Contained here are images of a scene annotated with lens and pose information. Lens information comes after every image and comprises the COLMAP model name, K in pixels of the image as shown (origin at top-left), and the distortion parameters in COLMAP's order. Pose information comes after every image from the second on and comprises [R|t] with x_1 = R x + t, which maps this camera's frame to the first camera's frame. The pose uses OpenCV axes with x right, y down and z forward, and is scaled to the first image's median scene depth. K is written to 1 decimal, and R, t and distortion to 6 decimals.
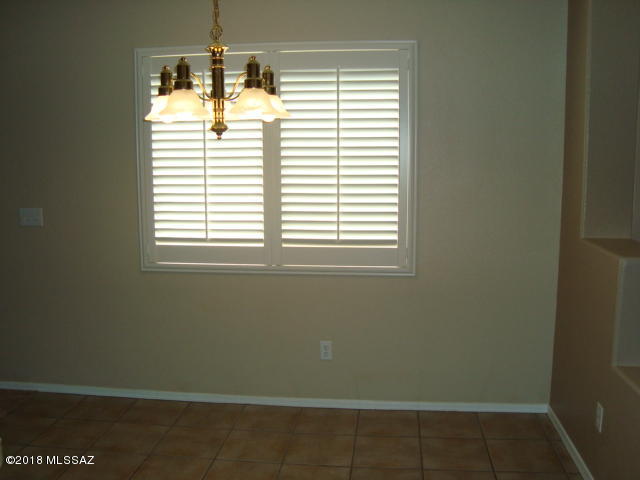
lens RADIAL K [[627.7, 0, 320.0], [0, 627.7, 240.0], [0, 0, 1]] dist [-0.201321, 0.198413]
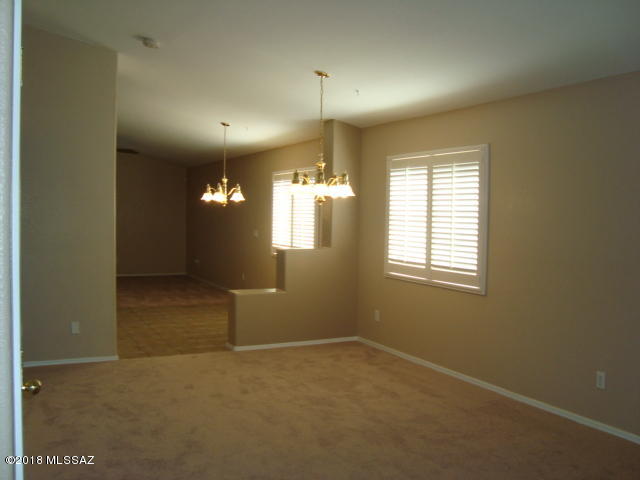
lens RADIAL K [[627.7, 0, 320.0], [0, 627.7, 240.0], [0, 0, 1]] dist [-0.201321, 0.198413]
pose [[0.540565, 0.049050, -0.839871, 1.253922], [-0.126615, 0.991672, -0.023578, 0.012155], [0.831720, 0.119086, 0.542273, -0.185371]]
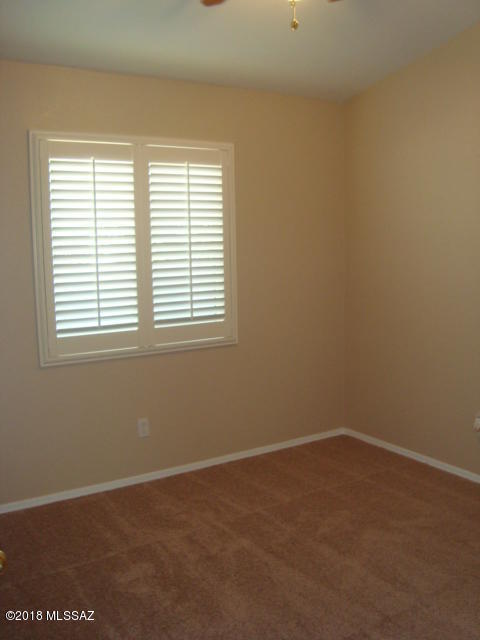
lens RADIAL K [[627.7, 0, 250.2], [0, 627.7, 325.5], [0, 0, 1]] dist [-0.201321, 0.198413]
pose [[0.775980, -0.097103, 0.623239, -0.584004], [0.101682, 0.994413, 0.028332, -0.007121], [-0.622508, 0.041387, 0.781518, 0.067518]]
